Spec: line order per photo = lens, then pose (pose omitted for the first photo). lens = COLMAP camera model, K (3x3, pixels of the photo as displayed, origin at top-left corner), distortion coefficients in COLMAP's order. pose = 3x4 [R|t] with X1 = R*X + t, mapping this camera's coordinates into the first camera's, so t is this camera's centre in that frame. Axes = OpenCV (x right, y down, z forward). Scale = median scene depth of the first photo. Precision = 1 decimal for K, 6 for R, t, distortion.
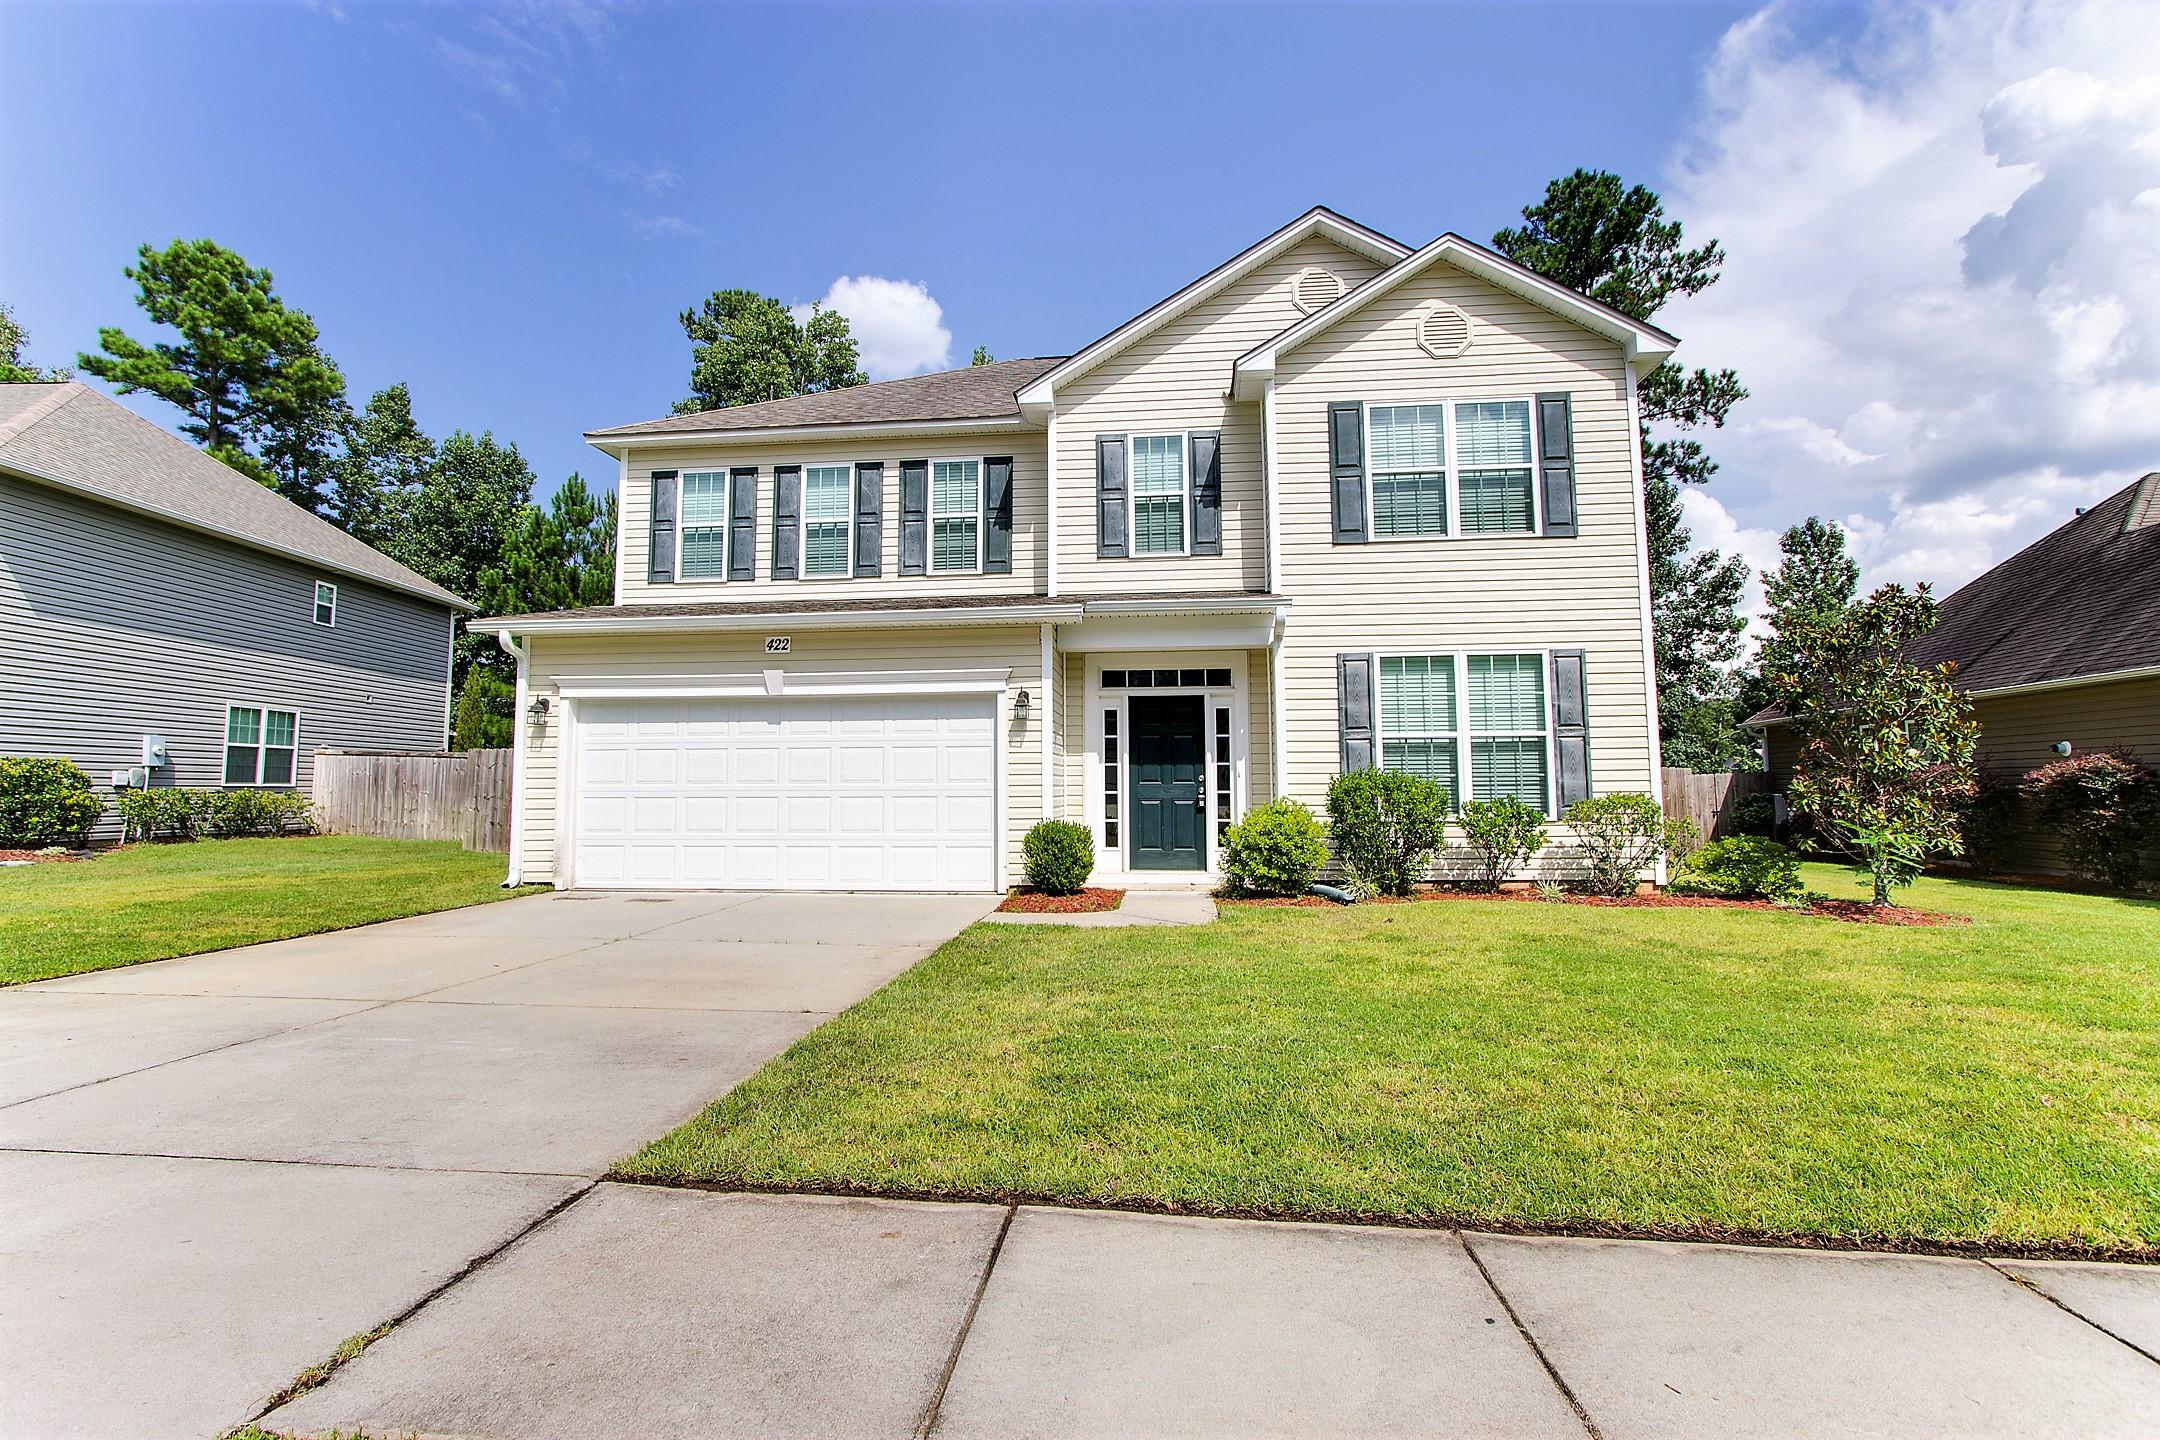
lens RADIAL K [[1013.1, 0, 1072.5], [0, 1013.1, 710.6], [0, 0, 1]] dist [-0.018752, 0.002823]
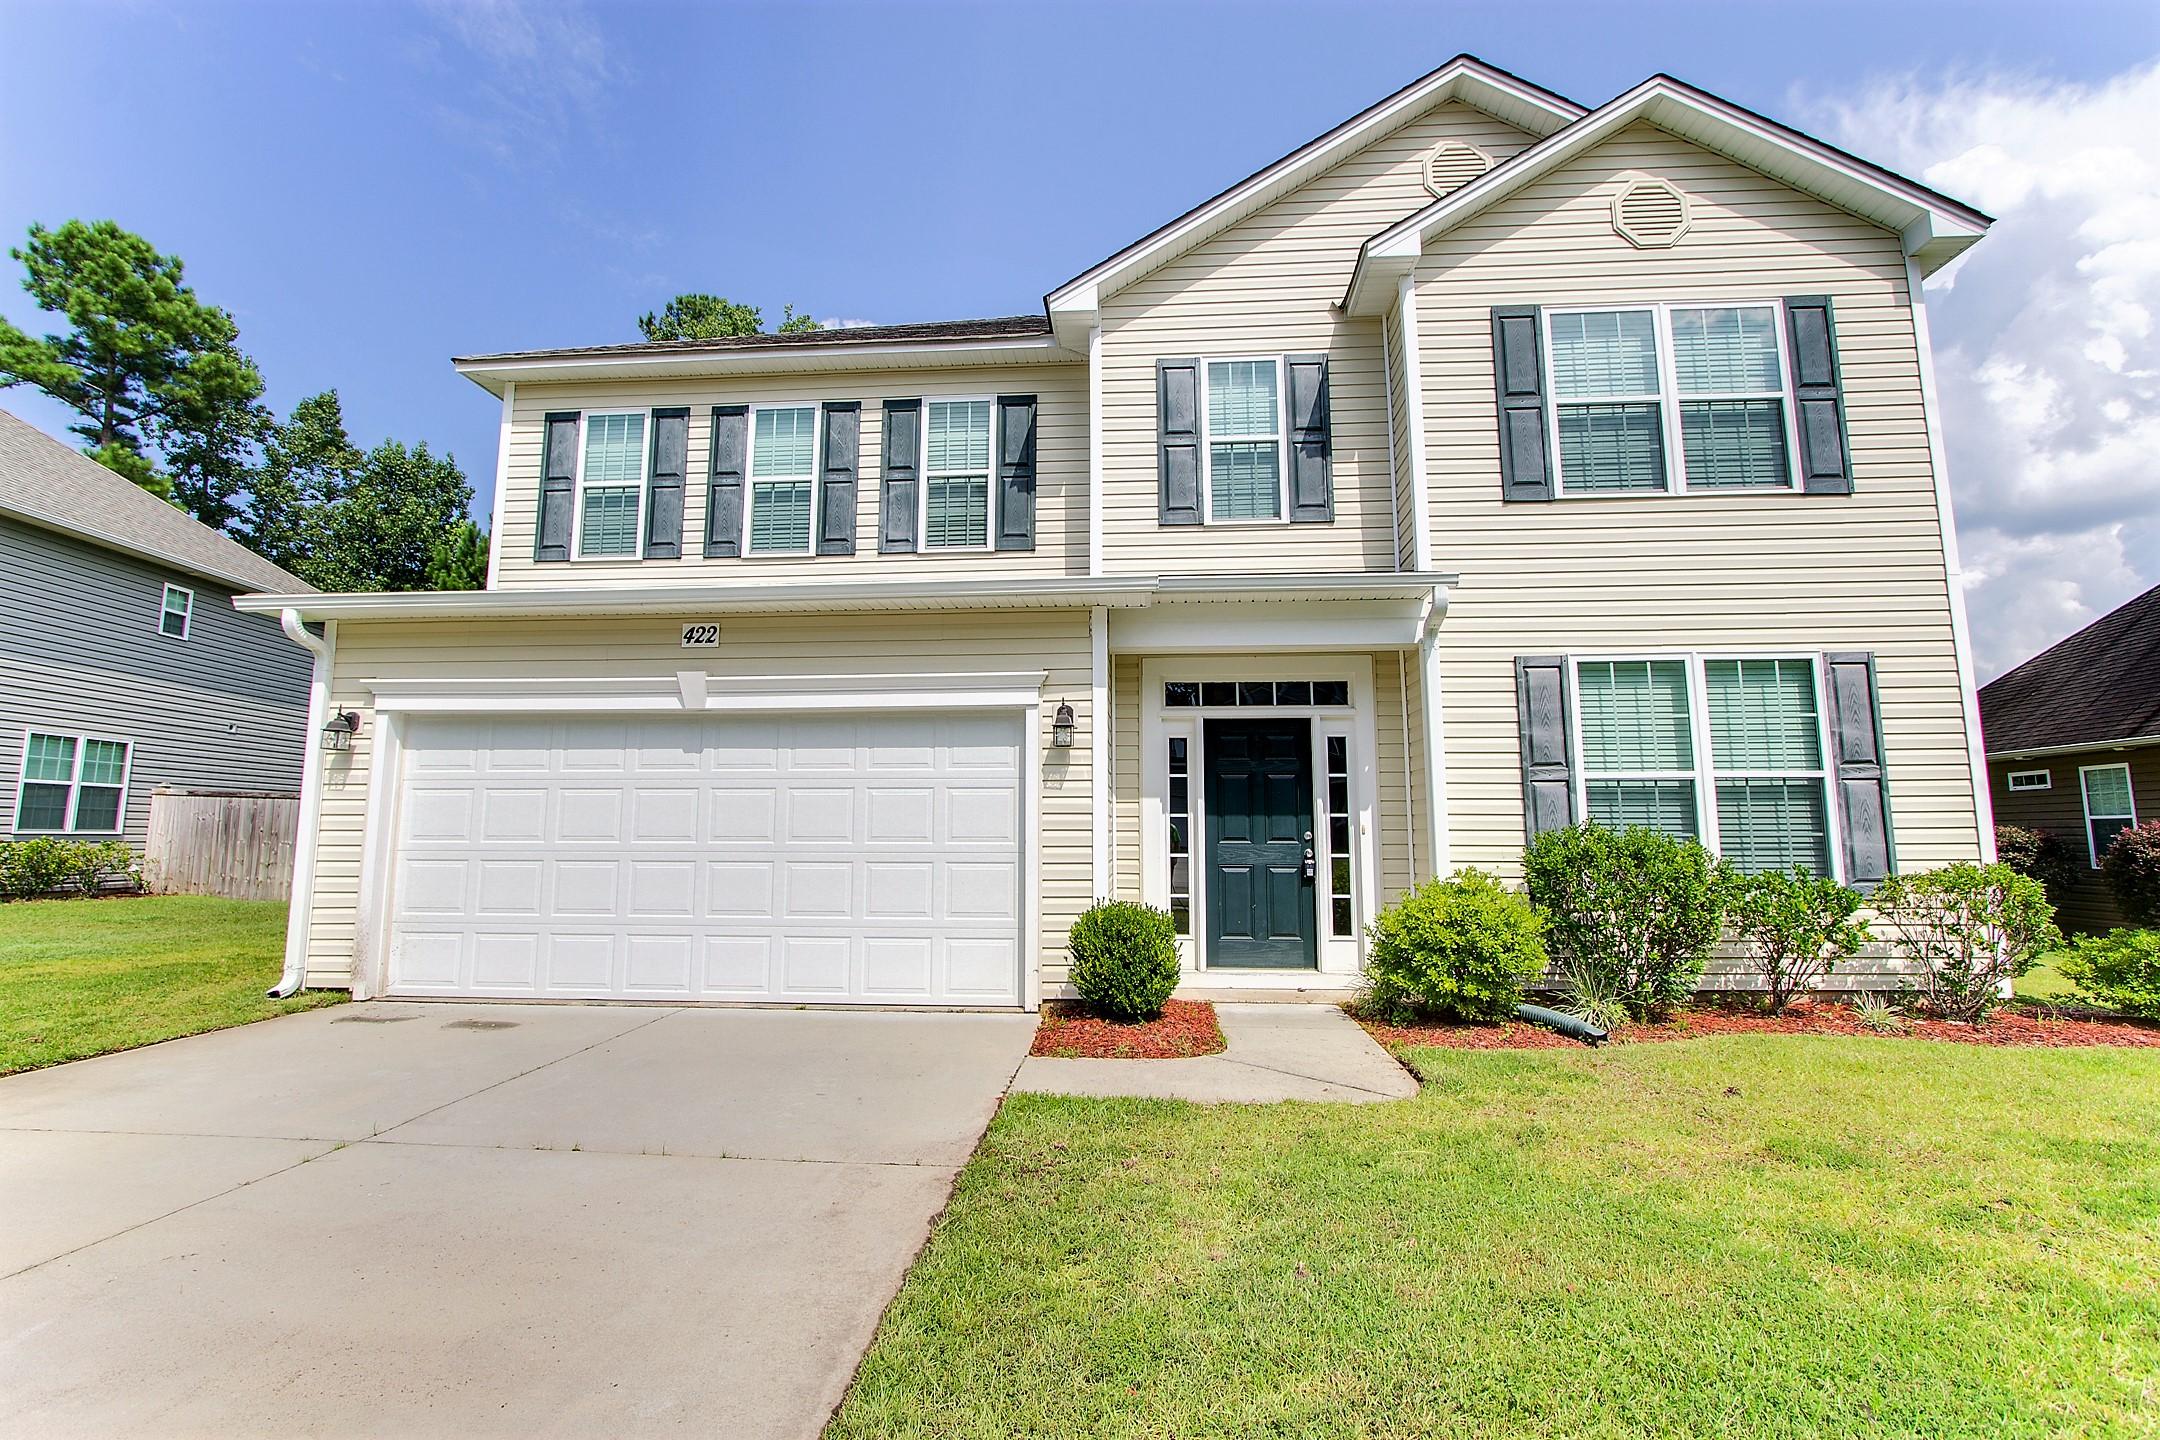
lens RADIAL K [[1013.1, 0, 1071.9], [0, 1013.1, 707.3], [0, 0, 1]] dist [-0.018752, 0.002823]
pose [[0.999569, 0.009494, 0.027766, -0.055791], [-0.008075, 0.998679, -0.050752, 0.014436], [-0.028211, 0.050506, 0.998325, 0.294200]]
